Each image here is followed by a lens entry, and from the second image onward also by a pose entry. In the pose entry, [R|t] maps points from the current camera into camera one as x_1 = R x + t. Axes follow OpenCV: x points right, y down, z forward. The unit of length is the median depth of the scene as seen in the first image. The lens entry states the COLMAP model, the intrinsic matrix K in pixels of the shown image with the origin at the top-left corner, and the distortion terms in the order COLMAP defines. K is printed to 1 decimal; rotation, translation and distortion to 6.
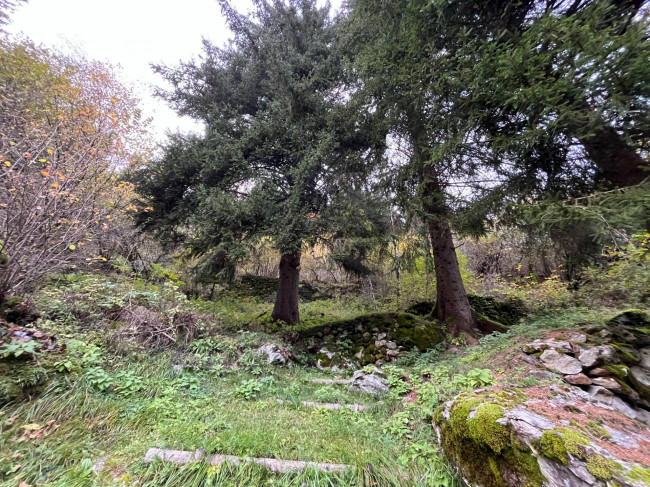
lens RADIAL K [[260.9, 0, 324.5], [0, 260.9, 242.4], [0, 0, 1]] dist [-0.004192, 0.000235]
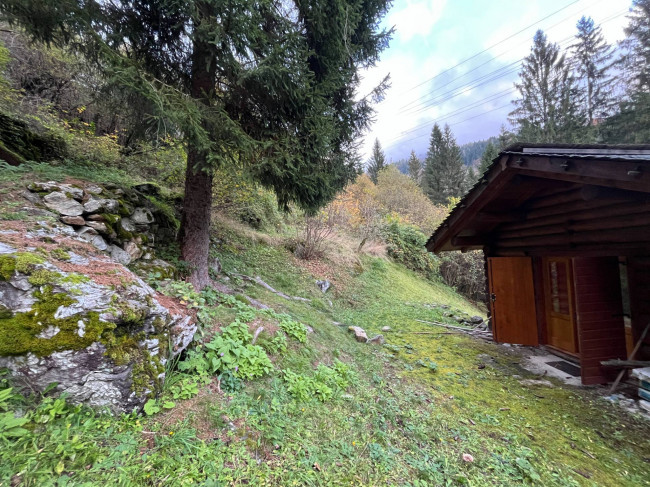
lens RADIAL K [[260.9, 0, 324.5], [0, 260.9, 242.9], [0, 0, 1]] dist [-0.004192, 0.000235]
pose [[0.121665, 0.030390, 0.992106, 0.002330], [-0.541868, 0.839476, 0.040736, -0.009261], [-0.831611, -0.542547, 0.118602, -0.037640]]
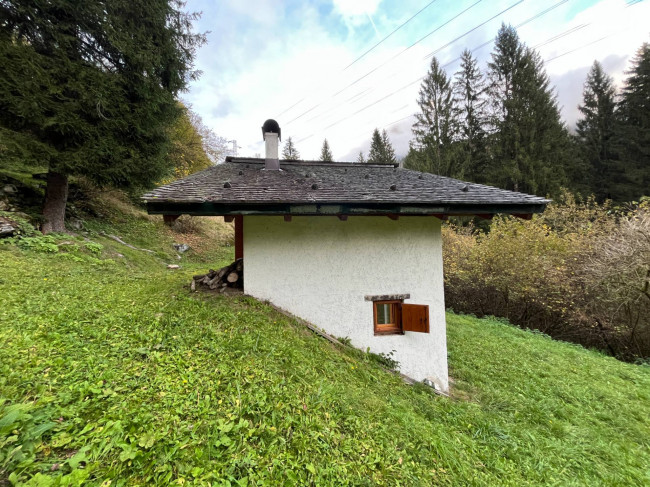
lens RADIAL K [[260.9, 0, 323.6], [0, 260.9, 241.7], [0, 0, 1]] dist [-0.004192, 0.000235]
pose [[0.024874, 0.025348, 0.999369, -0.693554], [-0.550563, 0.834760, -0.007470, -0.452921], [-0.834423, -0.550030, 0.034719, -1.116925]]
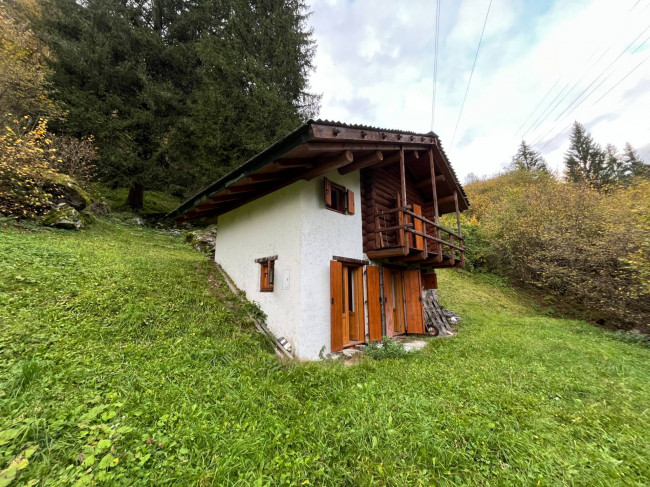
lens RADIAL K [[260.9, 0, 324.7], [0, 260.9, 241.3], [0, 0, 1]] dist [-0.004192, 0.000235]
pose [[0.806104, 0.093293, 0.584373, -0.214008], [-0.320058, 0.899336, 0.297923, -0.887450], [-0.497754, -0.427190, 0.754818, -2.282697]]
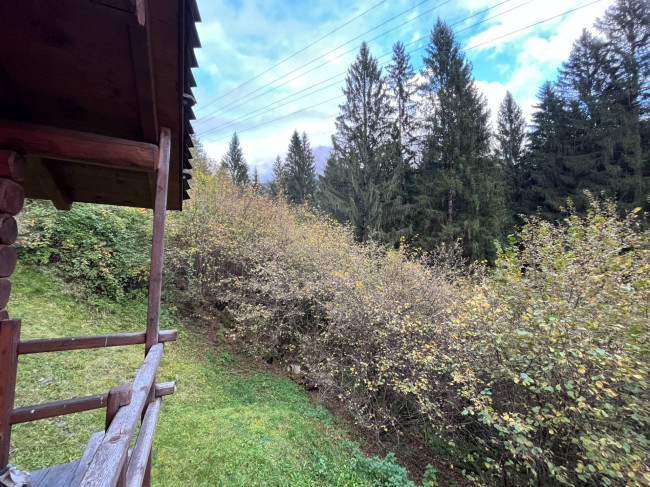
lens RADIAL K [[260.9, 0, 324.4], [0, 260.9, 242.4], [0, 0, 1]] dist [-0.004192, 0.000235]
pose [[-0.283567, 0.071888, 0.956254, 1.061188], [-0.555047, 0.800867, -0.224799, -0.855958], [-0.781993, -0.594512, -0.187198, -1.459484]]
